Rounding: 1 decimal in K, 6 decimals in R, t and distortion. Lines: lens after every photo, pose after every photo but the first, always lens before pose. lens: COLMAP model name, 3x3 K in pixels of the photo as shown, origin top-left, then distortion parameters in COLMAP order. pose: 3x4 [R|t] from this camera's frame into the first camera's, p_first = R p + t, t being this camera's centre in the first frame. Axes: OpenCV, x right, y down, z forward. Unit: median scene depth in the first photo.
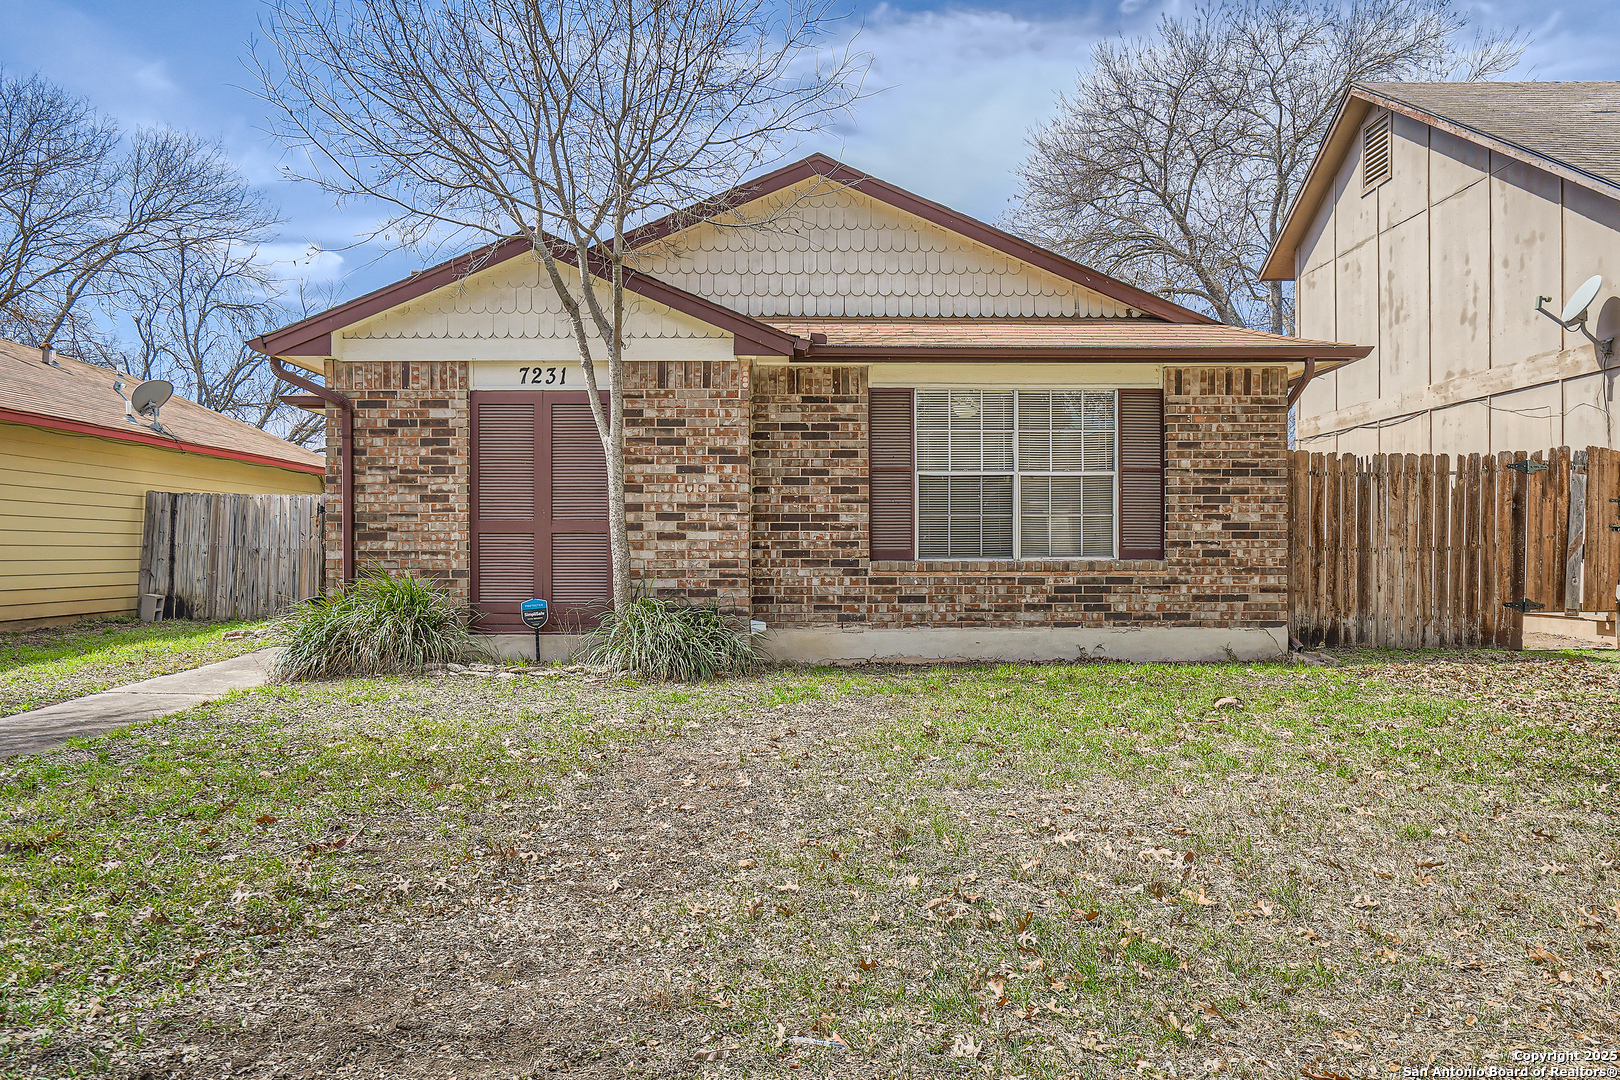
lens RADIAL K [[1197.7, 0, 810.0], [0, 1197.7, 540.0], [0, 0, 1]] dist [-0.067411, 0.136430]
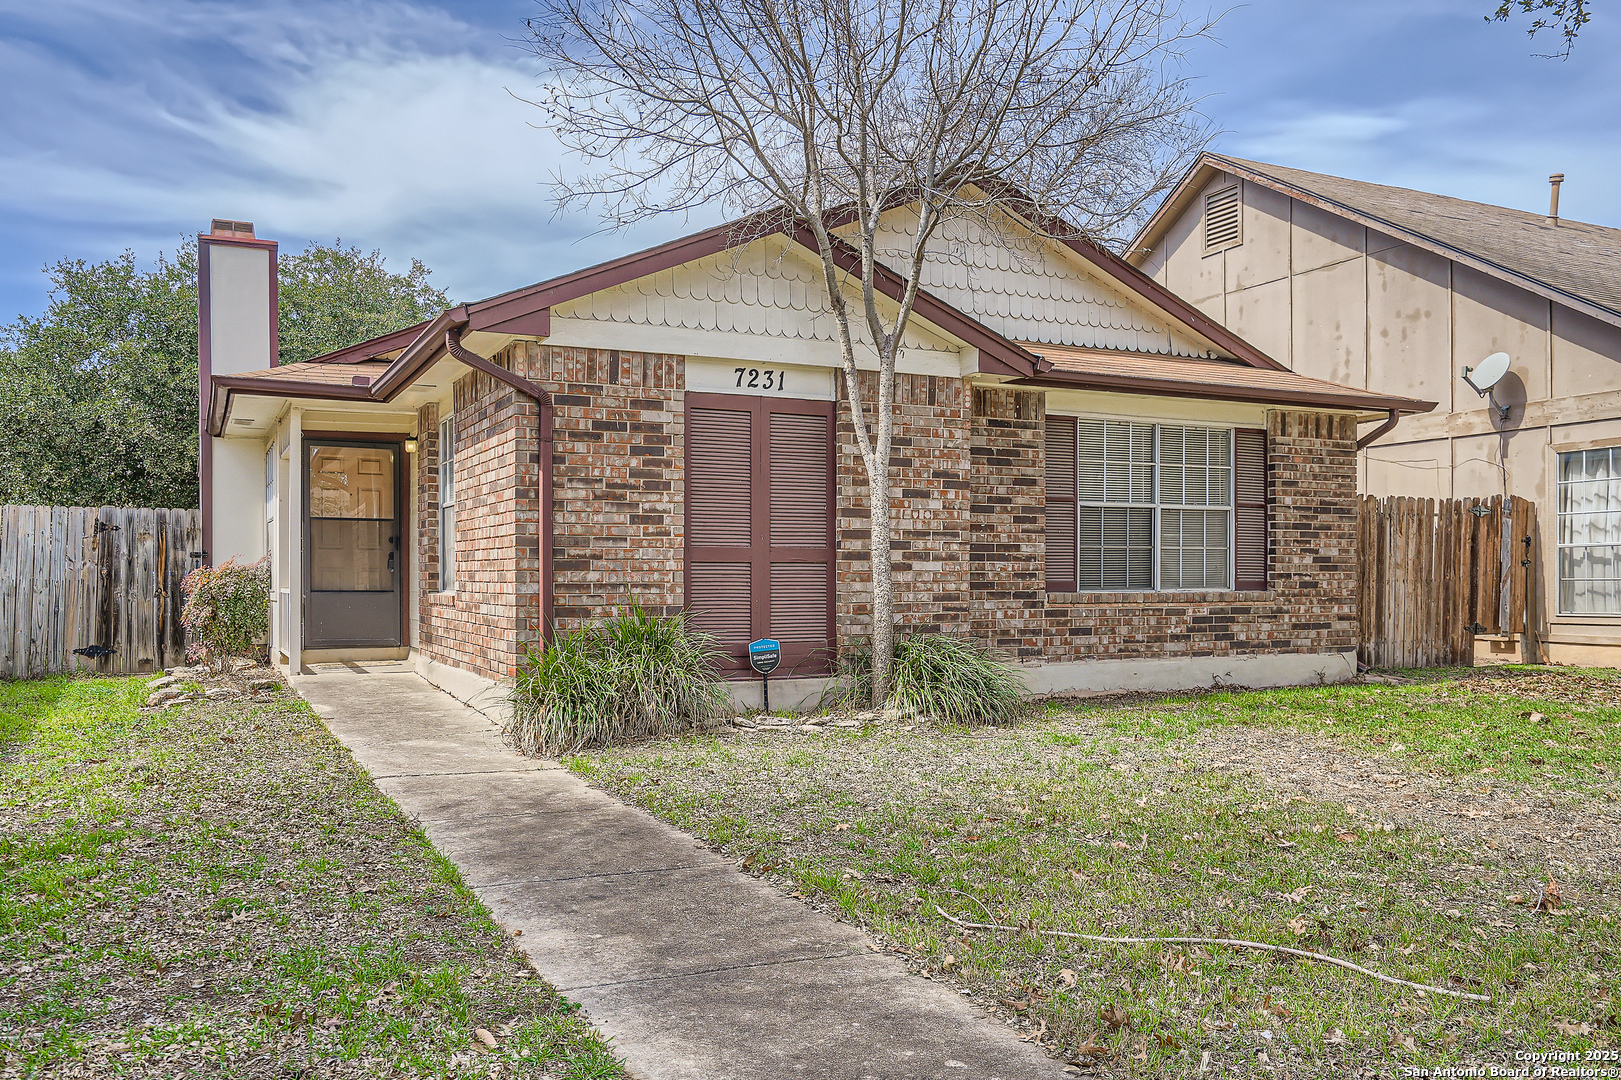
lens RADIAL K [[1272.0, 0, 809.9], [0, 1272.0, 588.0], [0, 0, 1]] dist [-0.004389, 0.000664]
pose [[0.905816, -0.002486, 0.423665, -0.560456], [-0.003411, 0.999908, 0.013160, 0.000526], [-0.423659, -0.013366, 0.905723, 0.147248]]
